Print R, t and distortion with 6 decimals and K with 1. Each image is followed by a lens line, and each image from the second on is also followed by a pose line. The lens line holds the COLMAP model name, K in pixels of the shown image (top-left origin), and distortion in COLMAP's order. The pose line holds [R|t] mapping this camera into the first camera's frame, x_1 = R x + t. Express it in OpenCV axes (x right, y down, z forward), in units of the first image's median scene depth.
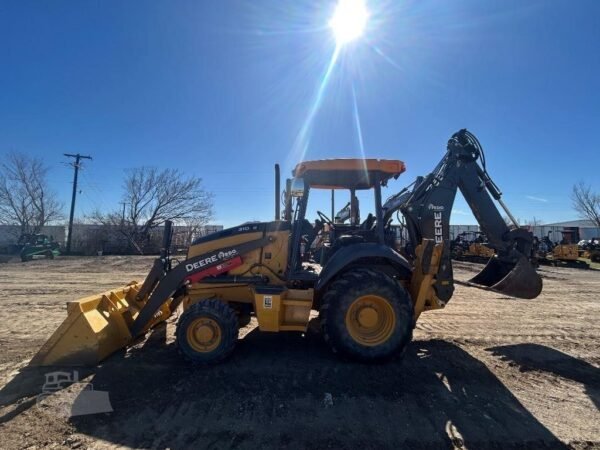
lens RADIAL K [[243.7, 0, 300.3], [0, 243.7, 223.9], [0, 0, 1]] dist [-0.000848, -0.000400]
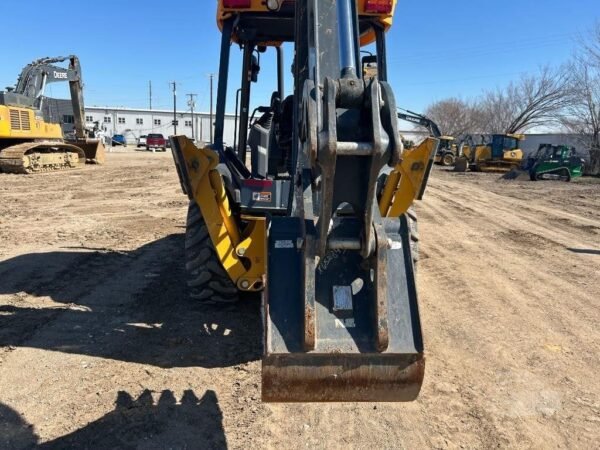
lens RADIAL K [[454.2, 0, 294.8], [0, 454.2, 226.7], [0, 0, 1]] dist [0.082648, -0.095097]
pose [[-0.004396, 0.180299, -0.983602, 1.318805], [0.023796, 0.983352, 0.180146, 0.068701], [0.999707, -0.022614, -0.008613, 1.010575]]
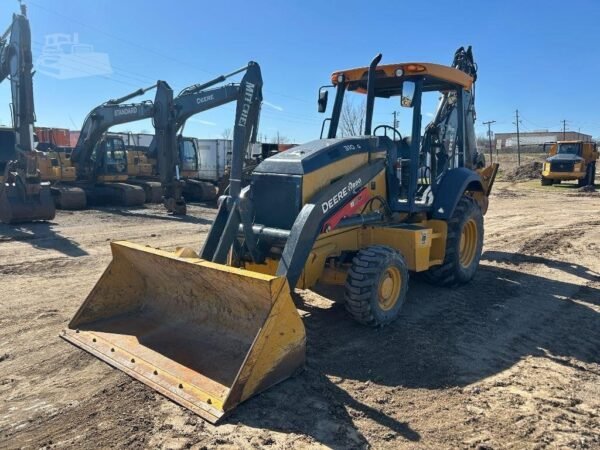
lens RADIAL K [[455.0, 0, 301.1], [0, 455.0, 225.3], [0, 0, 1]] dist [0.011346, 0.003493]
pose [[0.669791, -0.100585, 0.735705, -1.192947], [-0.048668, 0.982706, 0.178663, 0.012028], [-0.740953, -0.155472, 0.653313, 0.219669]]
